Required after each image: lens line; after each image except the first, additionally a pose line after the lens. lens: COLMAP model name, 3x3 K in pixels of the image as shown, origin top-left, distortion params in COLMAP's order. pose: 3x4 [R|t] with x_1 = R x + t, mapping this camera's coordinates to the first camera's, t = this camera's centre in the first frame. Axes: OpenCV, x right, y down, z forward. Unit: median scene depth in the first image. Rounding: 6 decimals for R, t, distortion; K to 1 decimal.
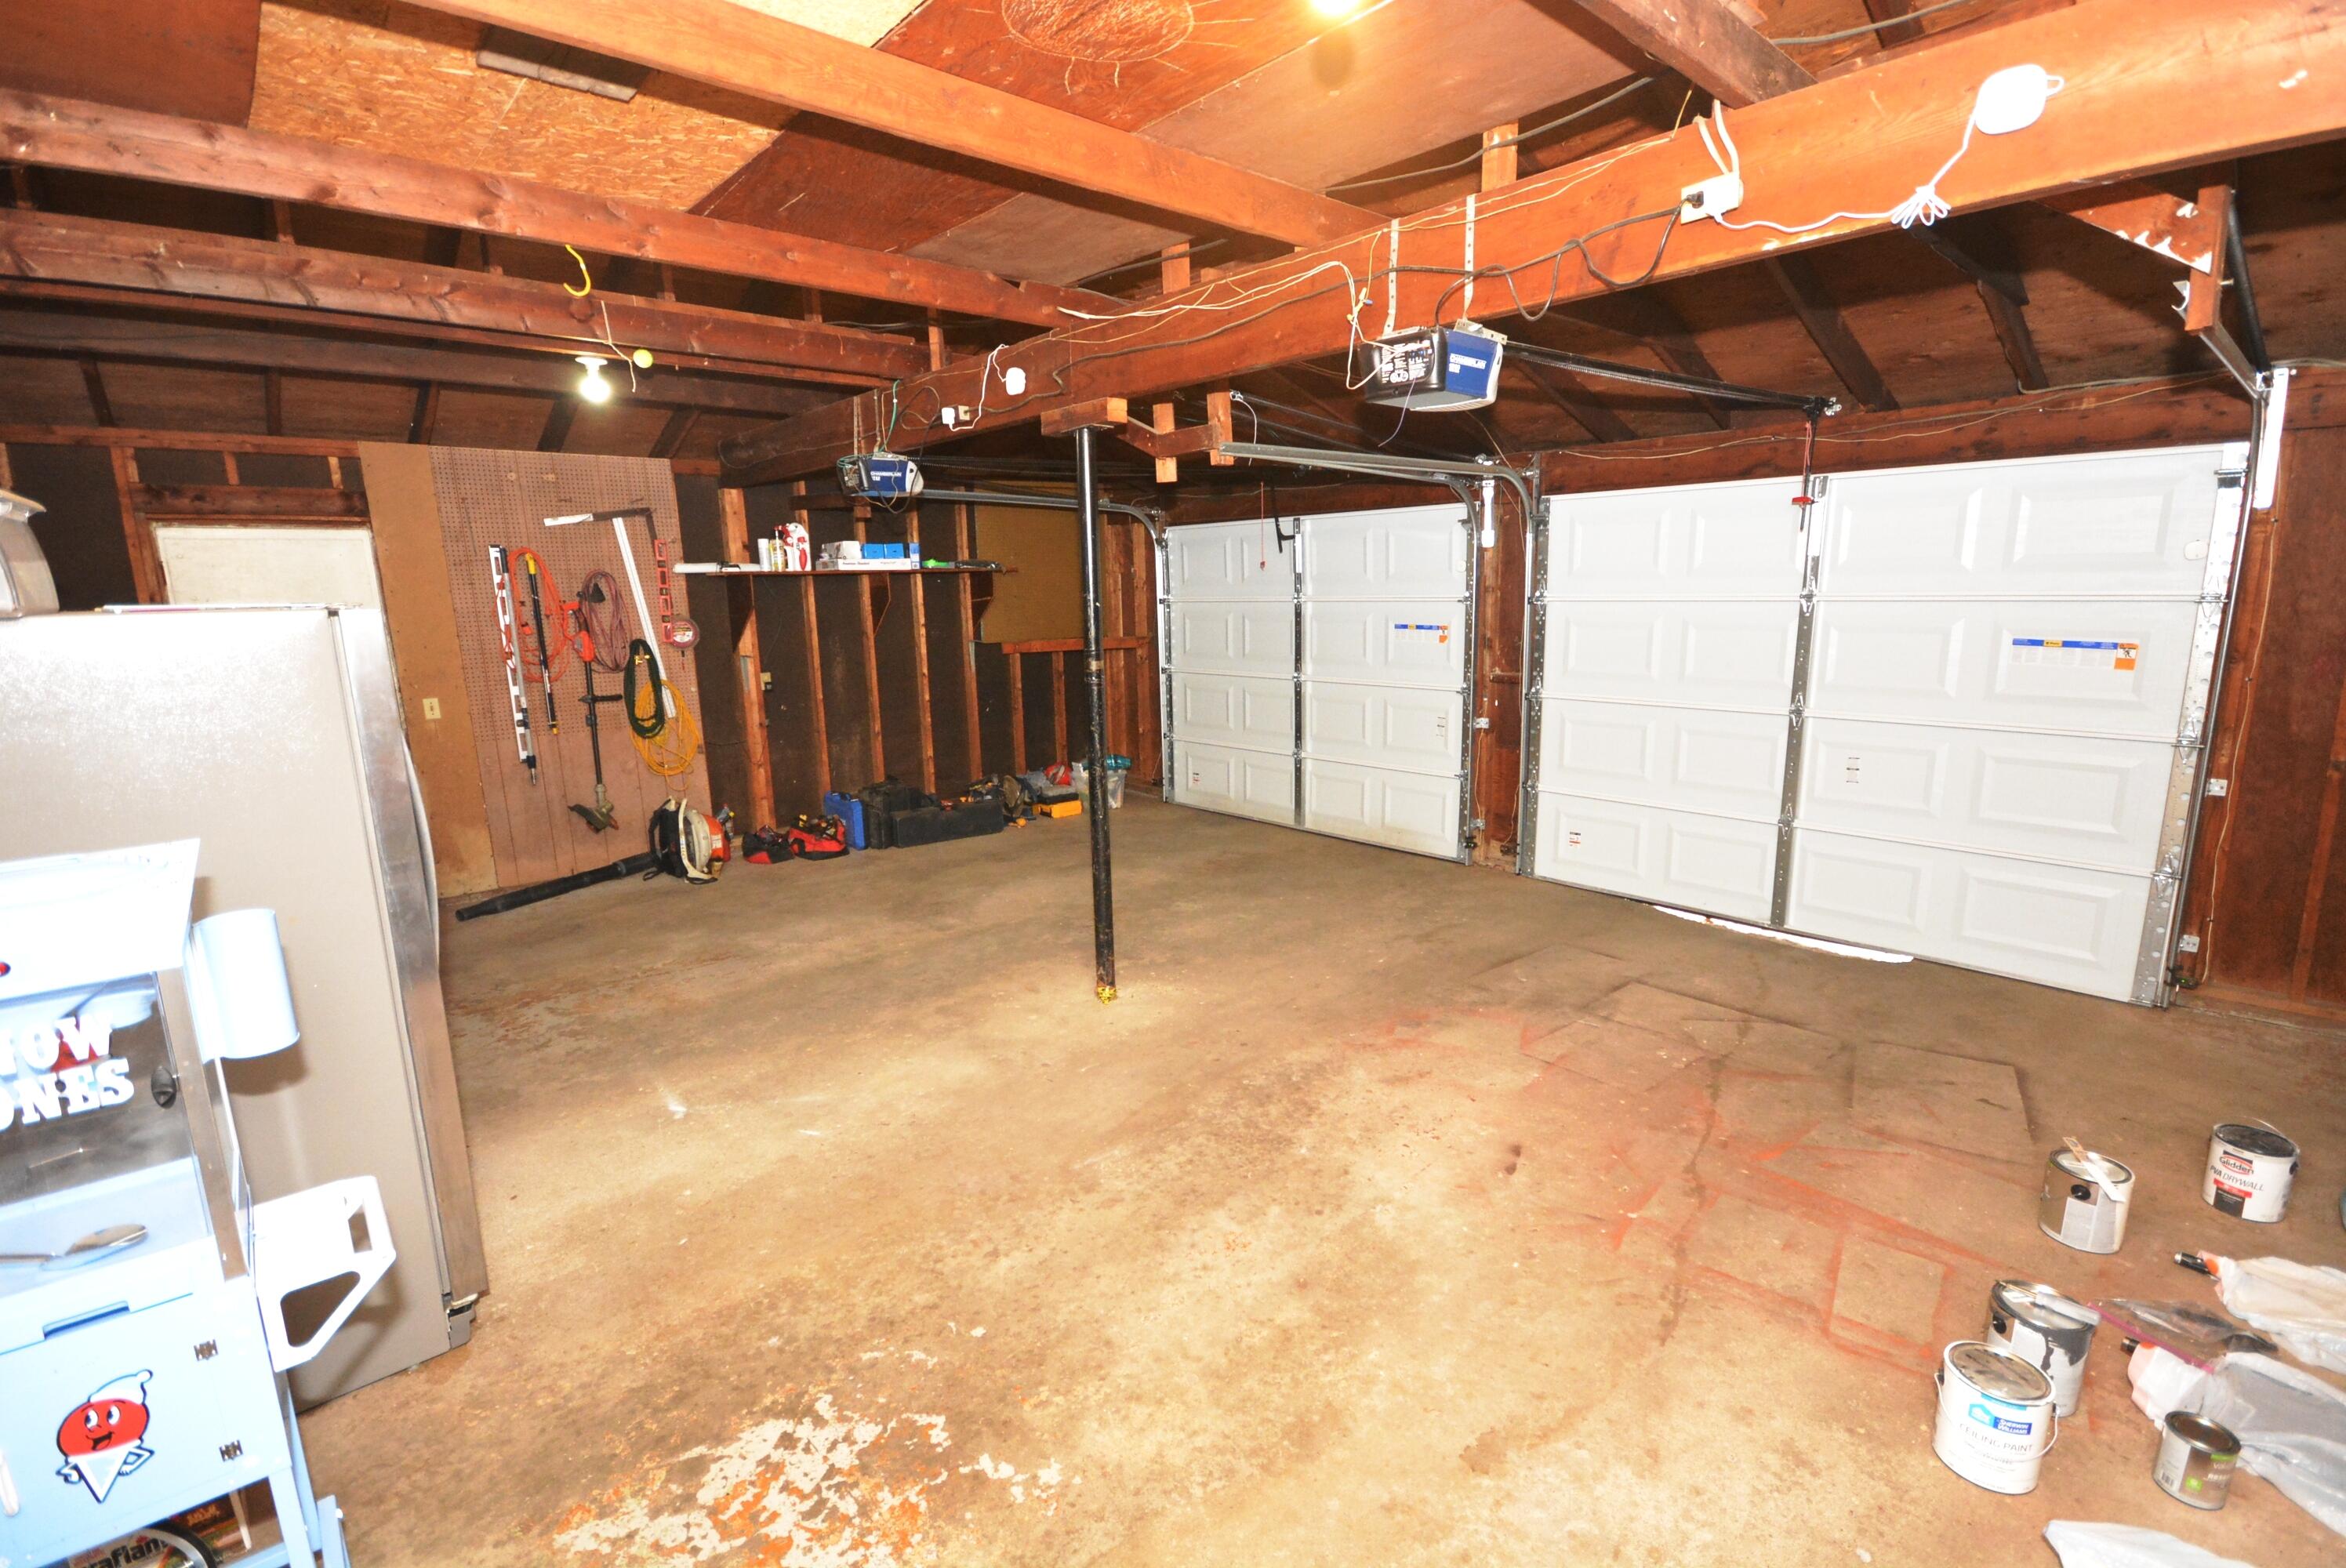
lens RADIAL K [[1056.6, 0, 1179.0], [0, 1056.6, 786.1], [0, 0, 1]] dist [0.001485, -0.000169]
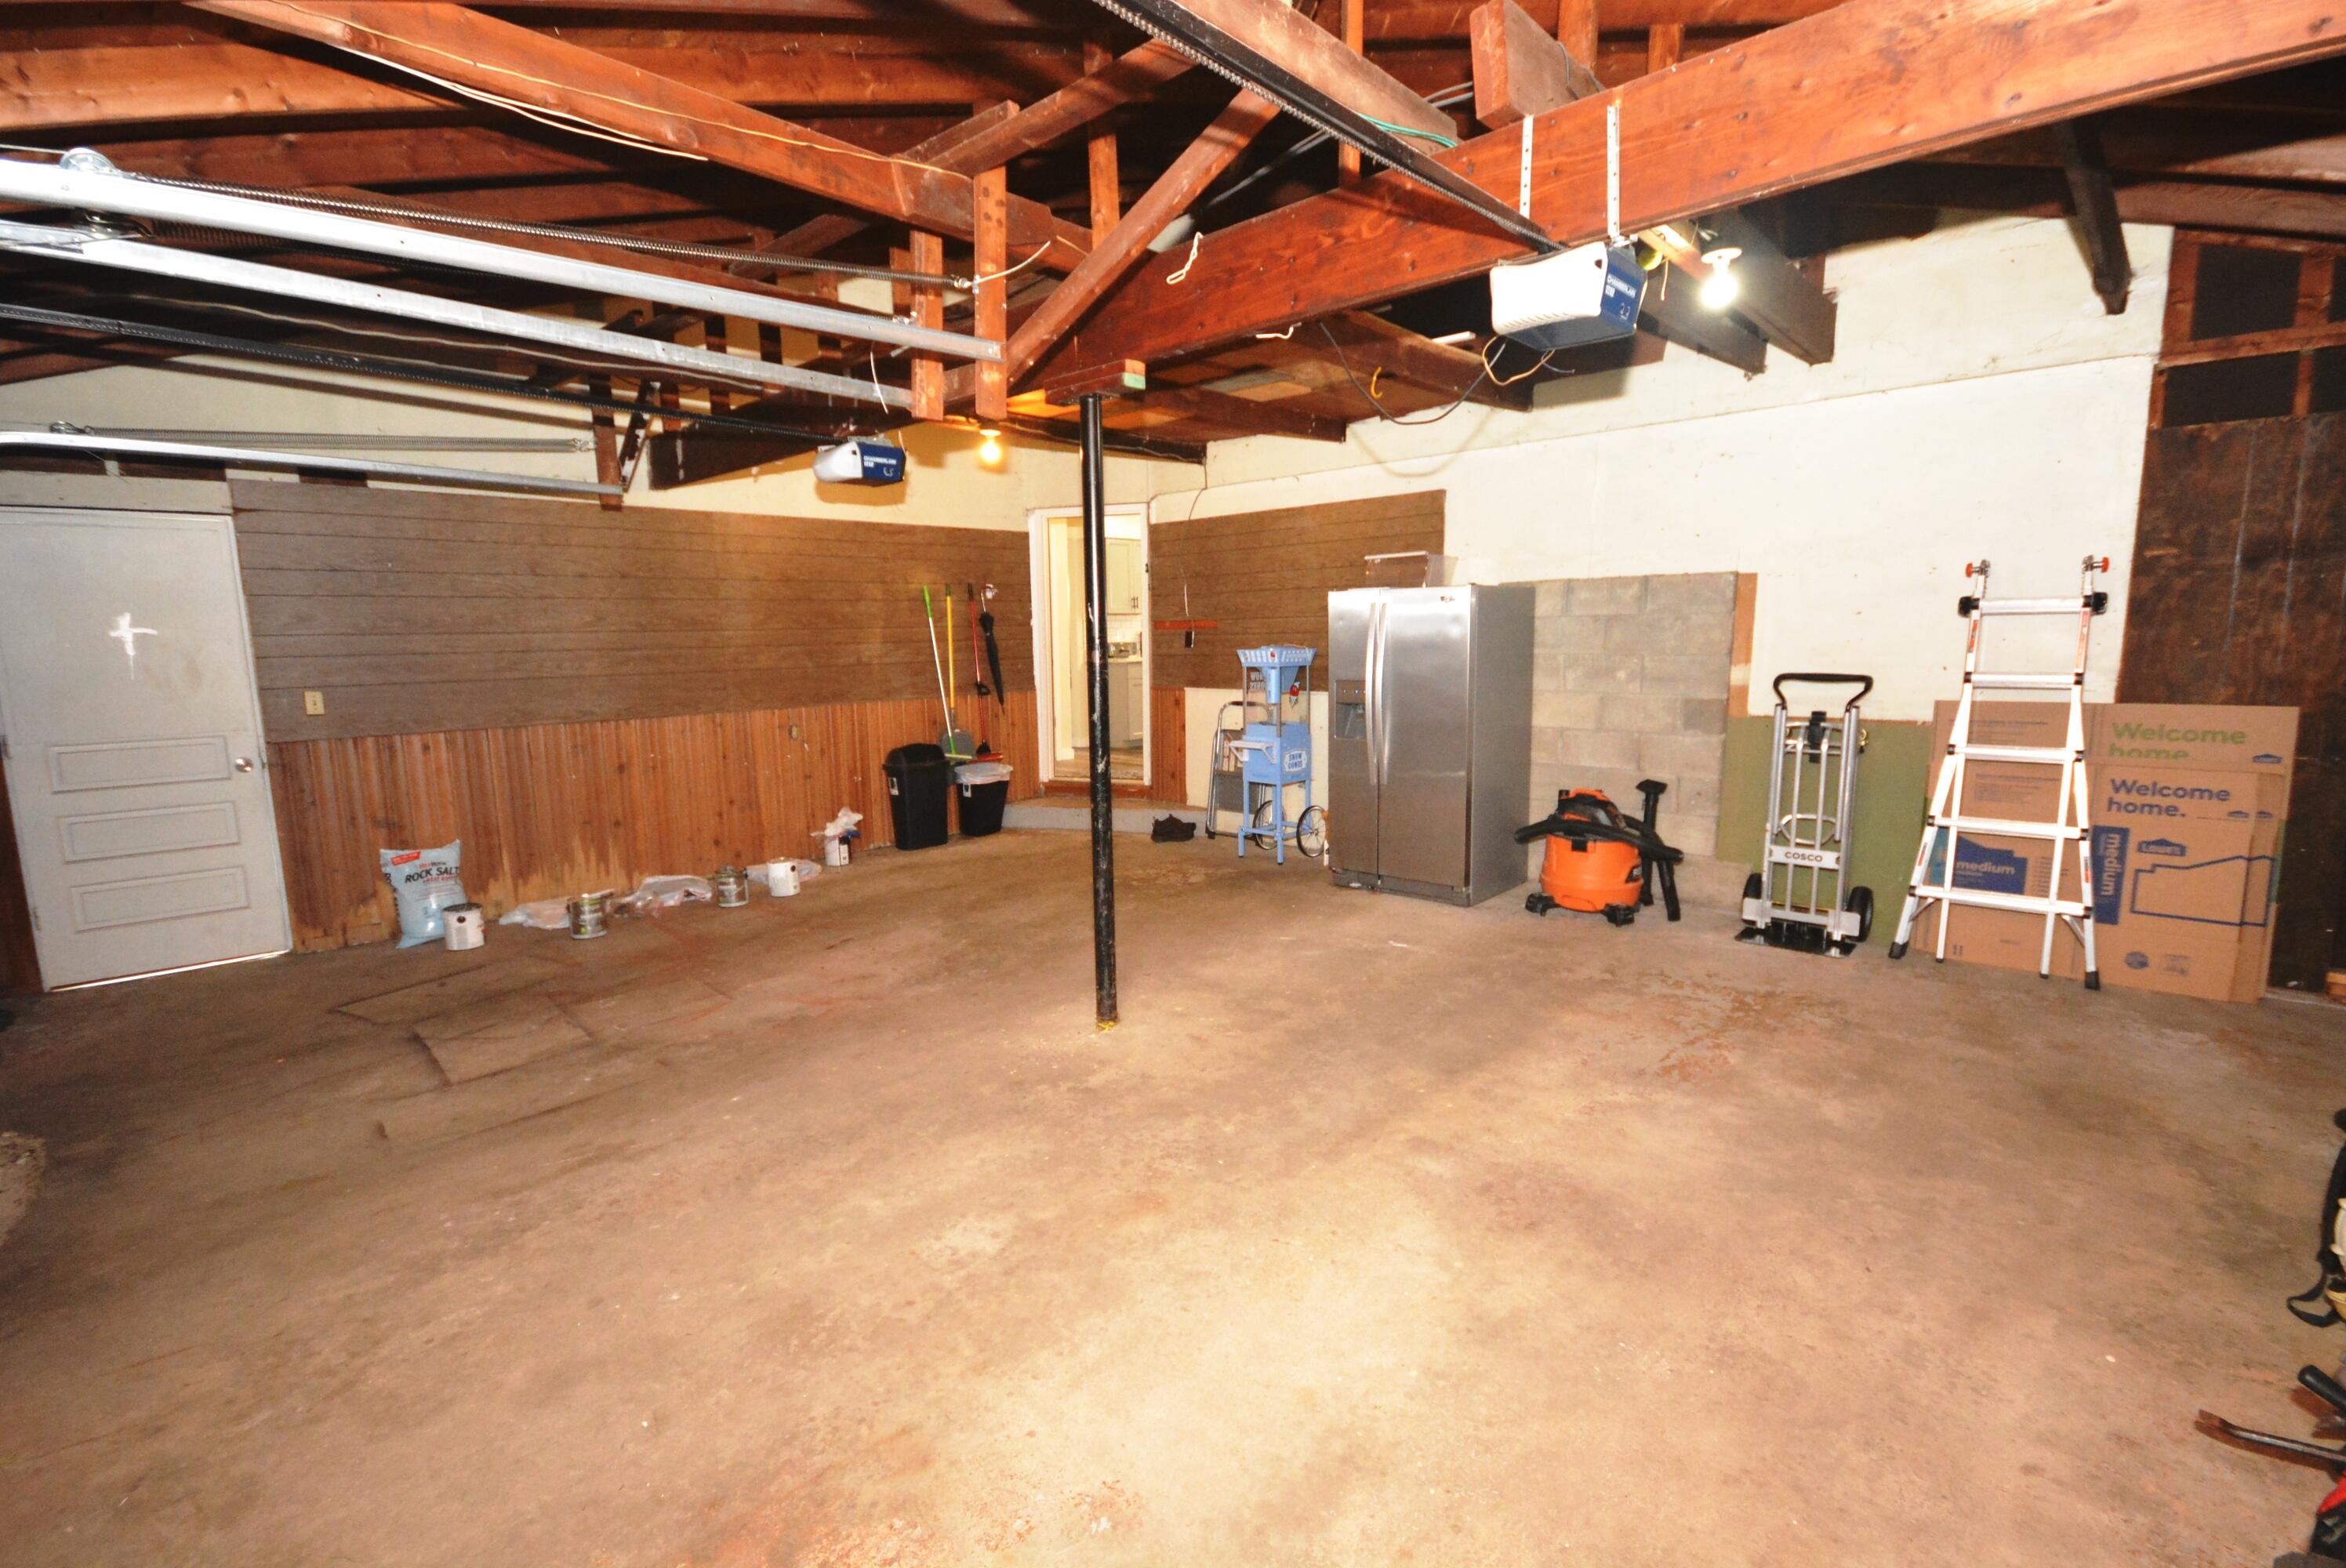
lens RADIAL K [[1056.6, 0, 1179.0], [0, 1056.6, 786.1], [0, 0, 1]] dist [0.001485, -0.000169]
pose [[-0.996180, 0.049021, -0.072272, -0.074050], [0.022888, 0.945213, 0.325651, -0.286782], [0.084276, 0.322753, -0.942724, 1.792355]]
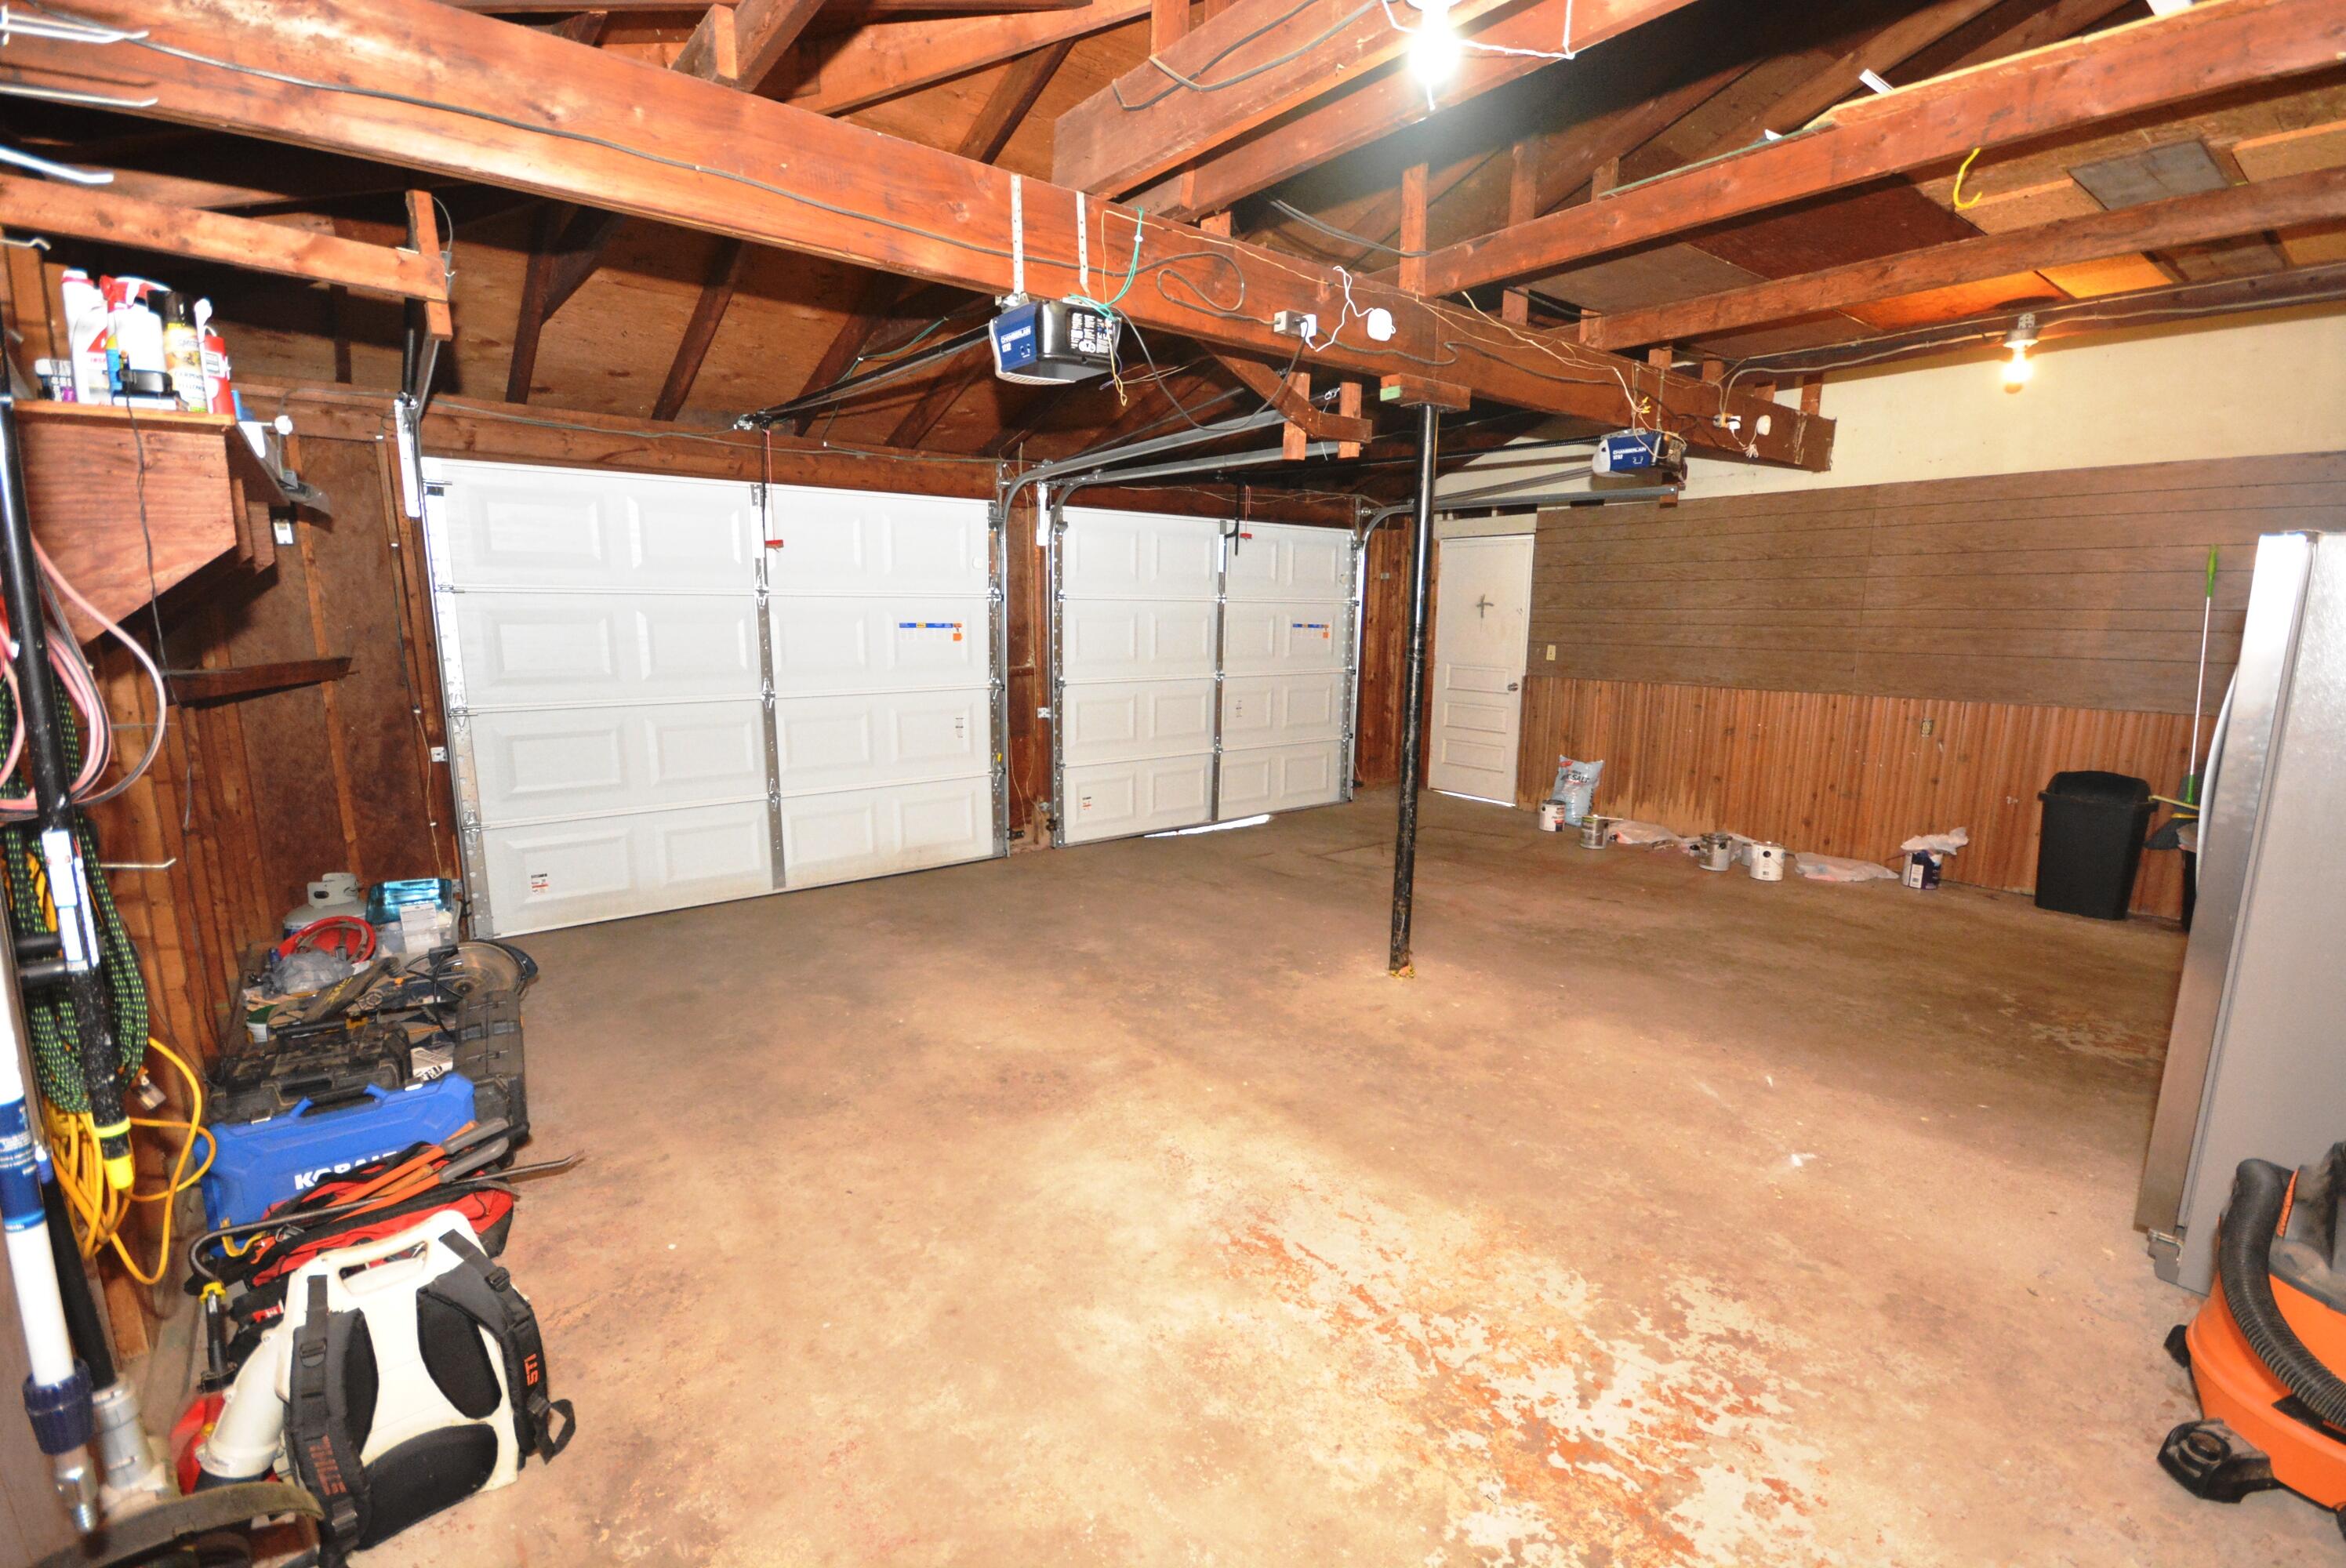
lens RADIAL K [[1027.6, 0, 1172.8], [0, 1027.6, 793.5], [0, 0, 1]] dist [0.017336, -0.015624]
pose [[0.058497, -0.157011, 0.985863, -1.018260], [0.177232, 0.973500, 0.144526, -0.148542], [-0.982429, 0.166272, 0.084774, 1.101222]]
